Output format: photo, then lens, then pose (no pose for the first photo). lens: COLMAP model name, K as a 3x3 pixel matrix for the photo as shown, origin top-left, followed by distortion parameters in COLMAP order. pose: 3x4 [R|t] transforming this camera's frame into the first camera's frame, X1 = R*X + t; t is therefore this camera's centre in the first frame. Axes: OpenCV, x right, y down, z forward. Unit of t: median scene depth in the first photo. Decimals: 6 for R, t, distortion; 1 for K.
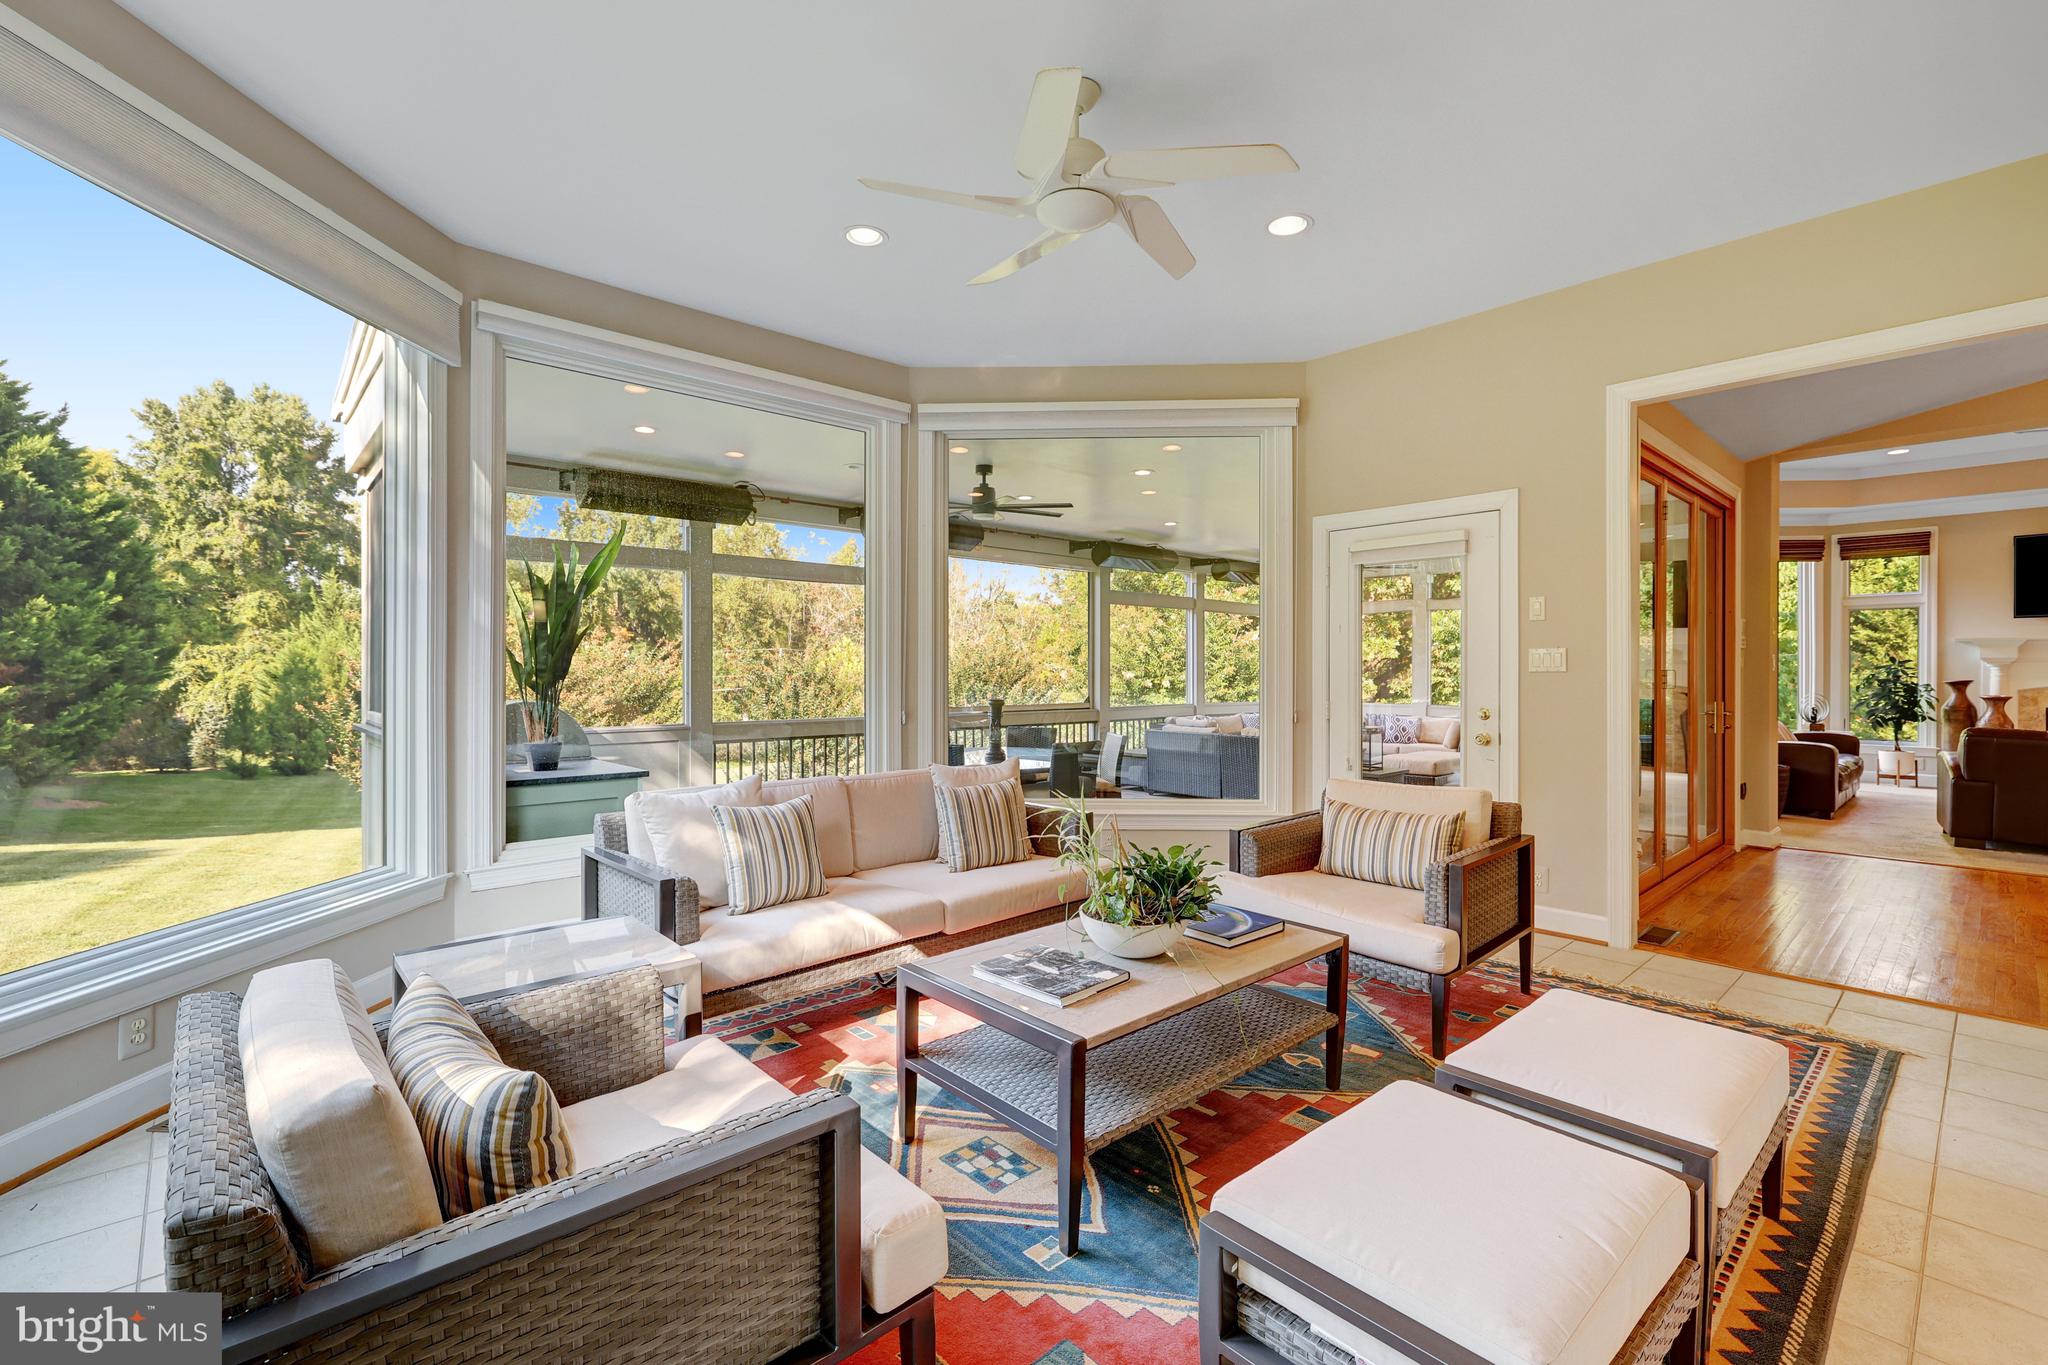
lens RADIAL K [[887.1, 0, 1017.8], [0, 887.1, 677.4], [0, 0, 1]] dist [-0.000989, -0.000534]
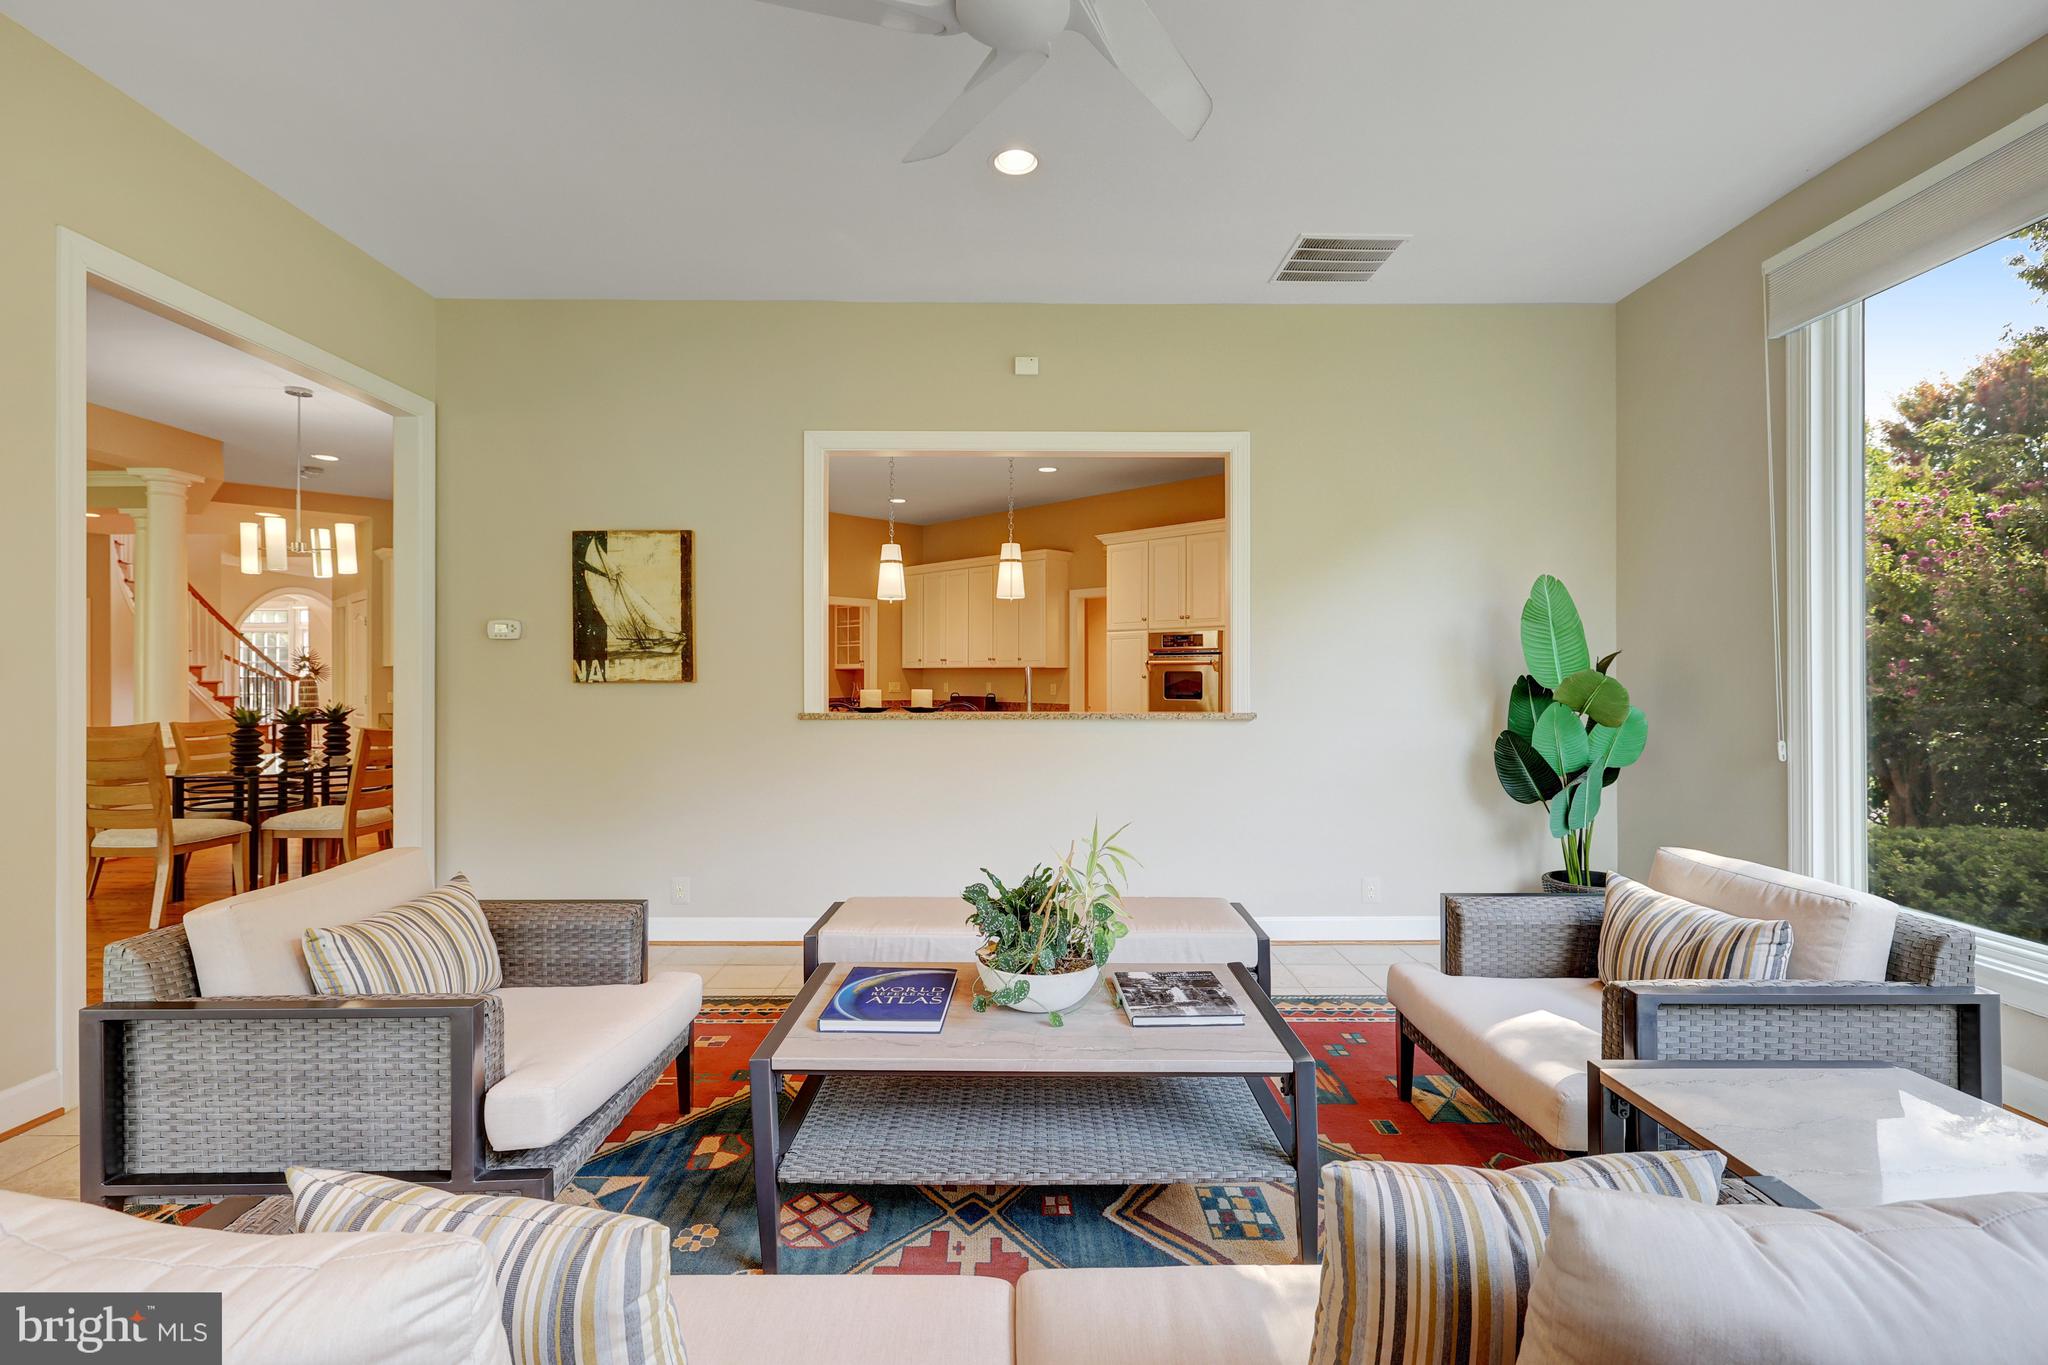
lens RADIAL K [[934.5, 0, 1026.4], [0, 934.5, 670.5], [0, 0, 1]] dist [-0.001651, -0.000060]
pose [[-0.746479, 0.004487, 0.665394, -0.514191], [0.009288, 0.999950, 0.003677, -0.020521], [-0.665344, 0.008925, -0.746484, 1.856875]]
